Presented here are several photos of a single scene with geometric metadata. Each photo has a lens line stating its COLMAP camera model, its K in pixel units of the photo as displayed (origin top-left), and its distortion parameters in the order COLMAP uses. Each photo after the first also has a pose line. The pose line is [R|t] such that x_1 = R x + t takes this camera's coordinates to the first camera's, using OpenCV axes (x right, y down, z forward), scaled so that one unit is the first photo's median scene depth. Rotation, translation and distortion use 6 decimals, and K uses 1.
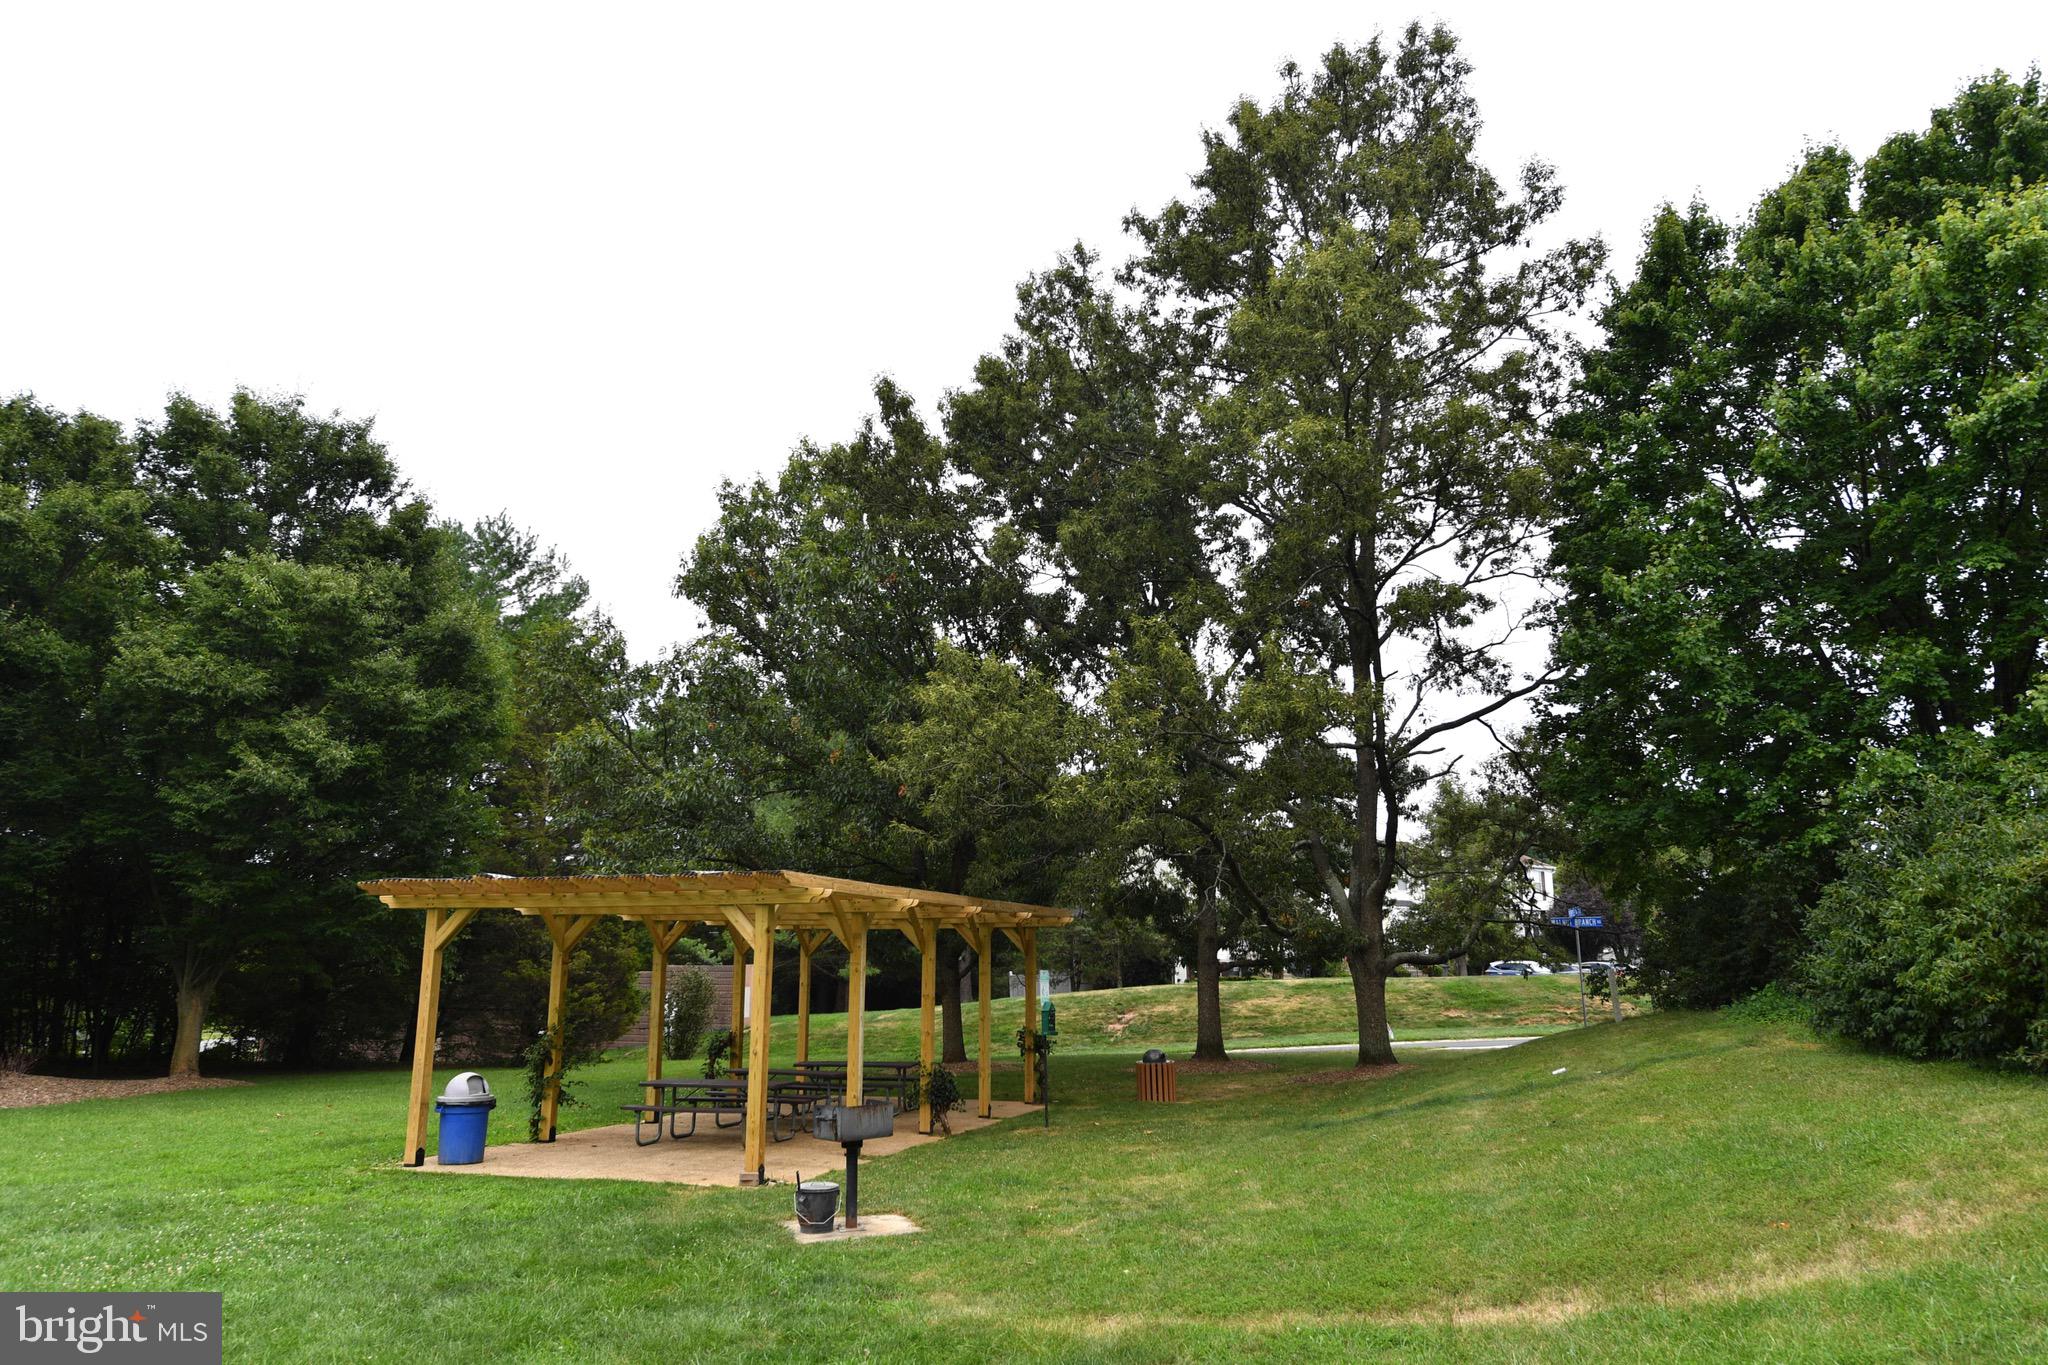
lens RADIAL K [[1385.1, 0, 1024.0], [0, 1385.1, 682.5], [0, 0, 1]] dist [0.000169, -0.000621]
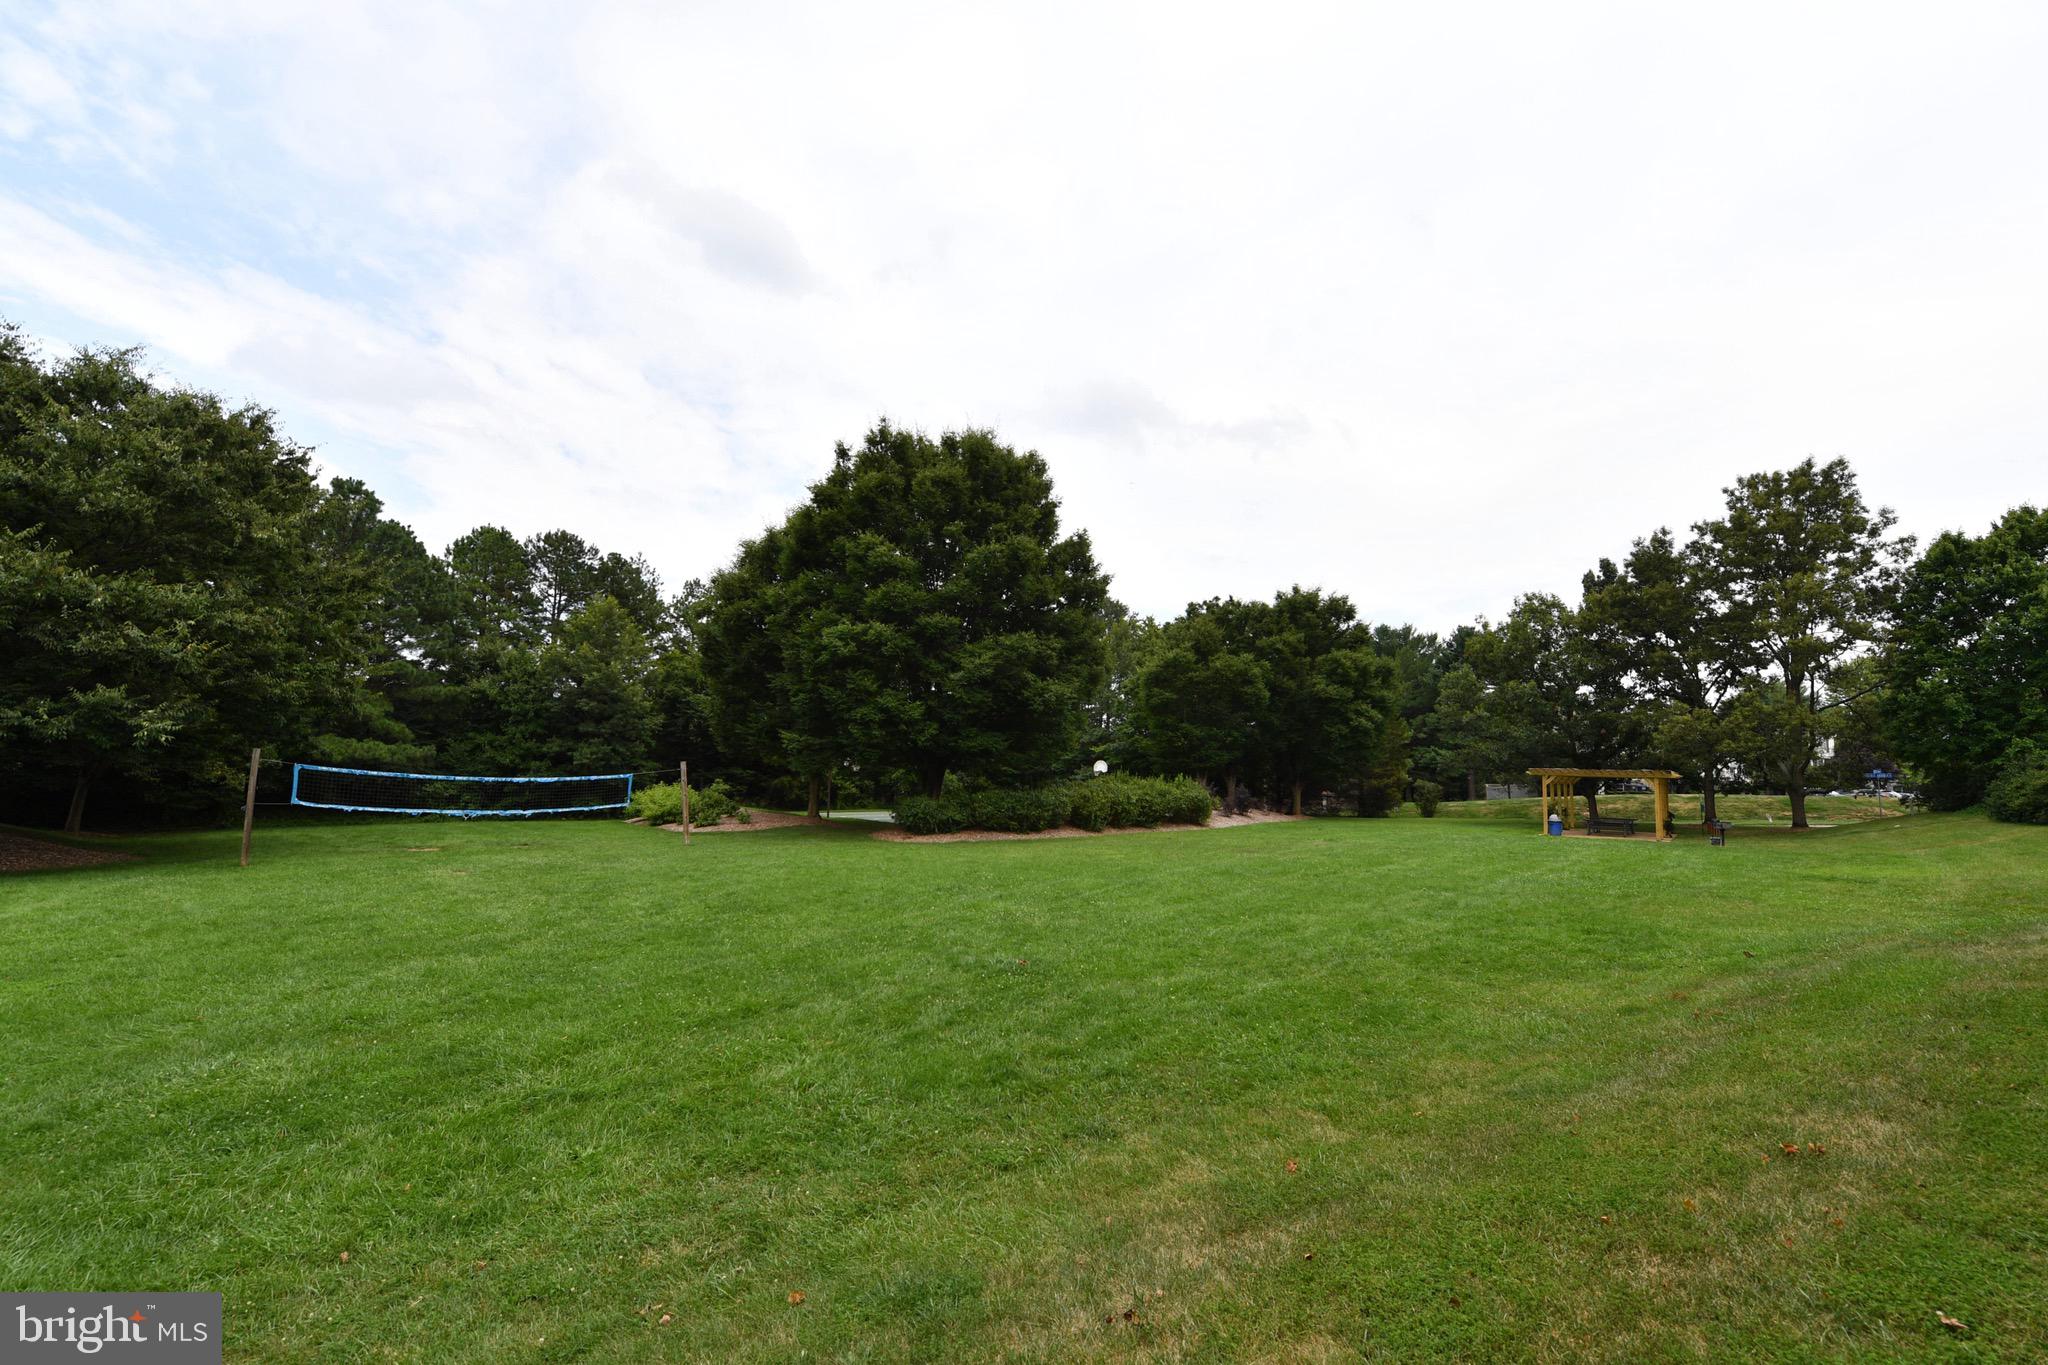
lens RADIAL K [[823.0, 0, 1016.2], [0, 823.0, 691.6], [0, 0, 1]] dist [-0.013372, -0.002474]
pose [[0.918015, -0.013187, -0.396326, -0.575318], [0.055885, 0.993775, 0.096380, -0.260164], [0.392588, -0.110627, 0.913037, -1.161913]]
